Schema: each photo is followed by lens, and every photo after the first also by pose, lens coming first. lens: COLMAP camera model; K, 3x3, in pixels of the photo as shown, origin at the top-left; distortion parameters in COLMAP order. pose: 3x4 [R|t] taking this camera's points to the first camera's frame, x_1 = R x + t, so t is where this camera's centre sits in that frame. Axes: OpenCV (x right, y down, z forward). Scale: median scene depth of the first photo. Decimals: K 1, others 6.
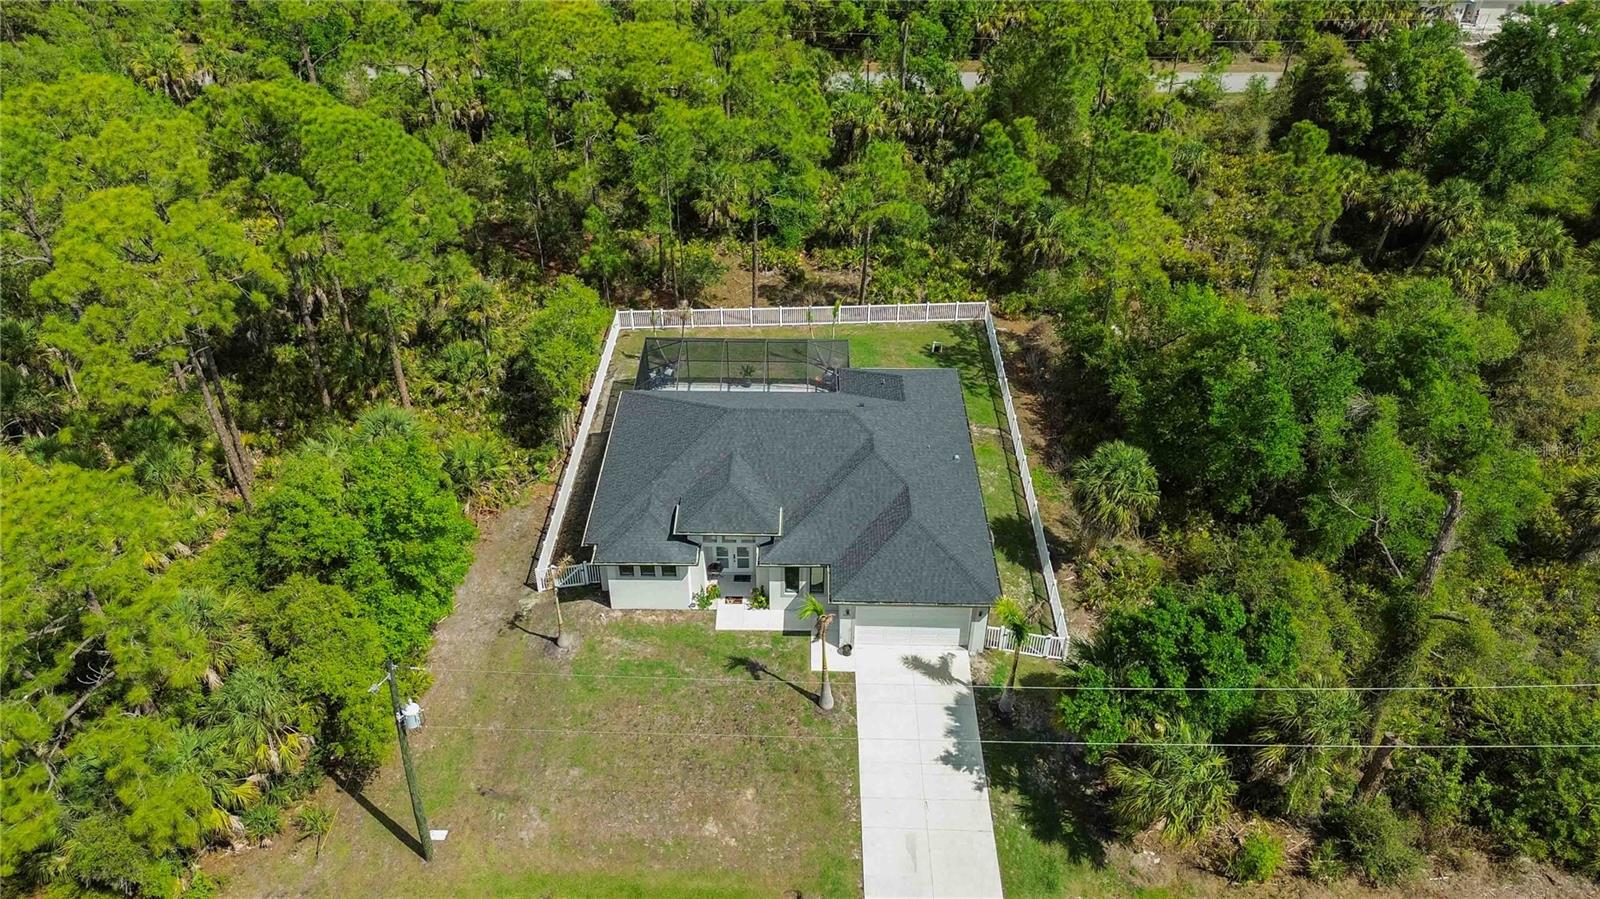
lens RADIAL K [[1133.4, 0, 790.7], [0, 1133.4, 457.4], [0, 0, 1]] dist [0.053569, -0.048349]
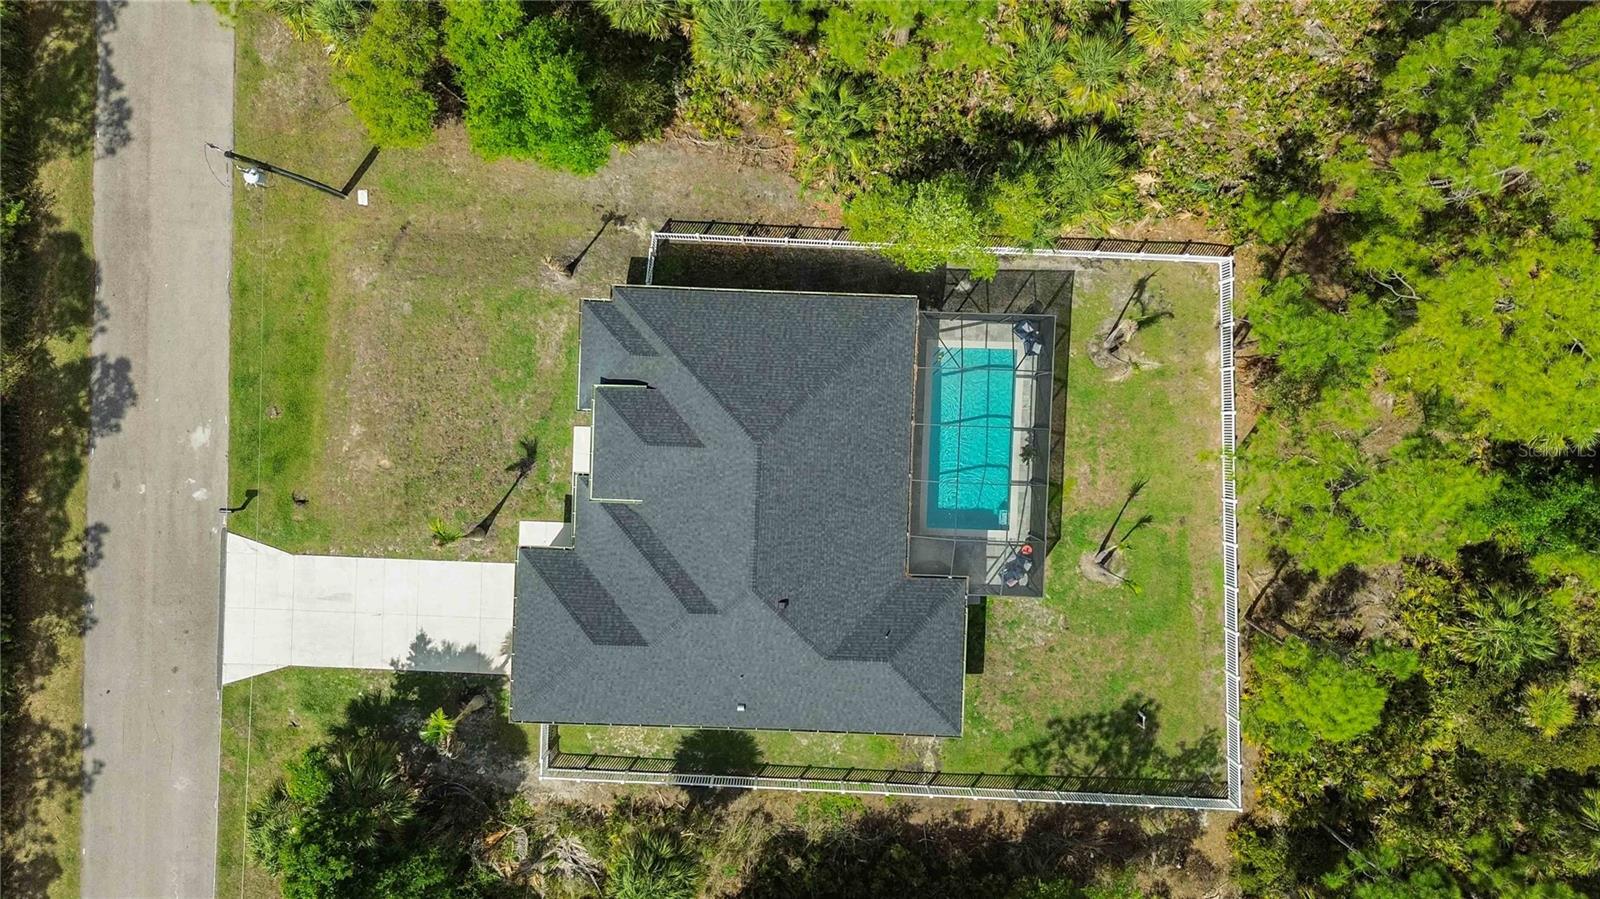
lens RADIAL K [[1133.4, 0, 753.6], [0, 1133.4, 419.3], [0, 0, 1]] dist [0.053569, -0.048349]
pose [[-0.018215, 0.999684, 0.017344, -0.091783], [-0.591323, -0.024759, 0.806055, -0.731998], [0.806229, 0.004426, 0.591587, 0.535668]]
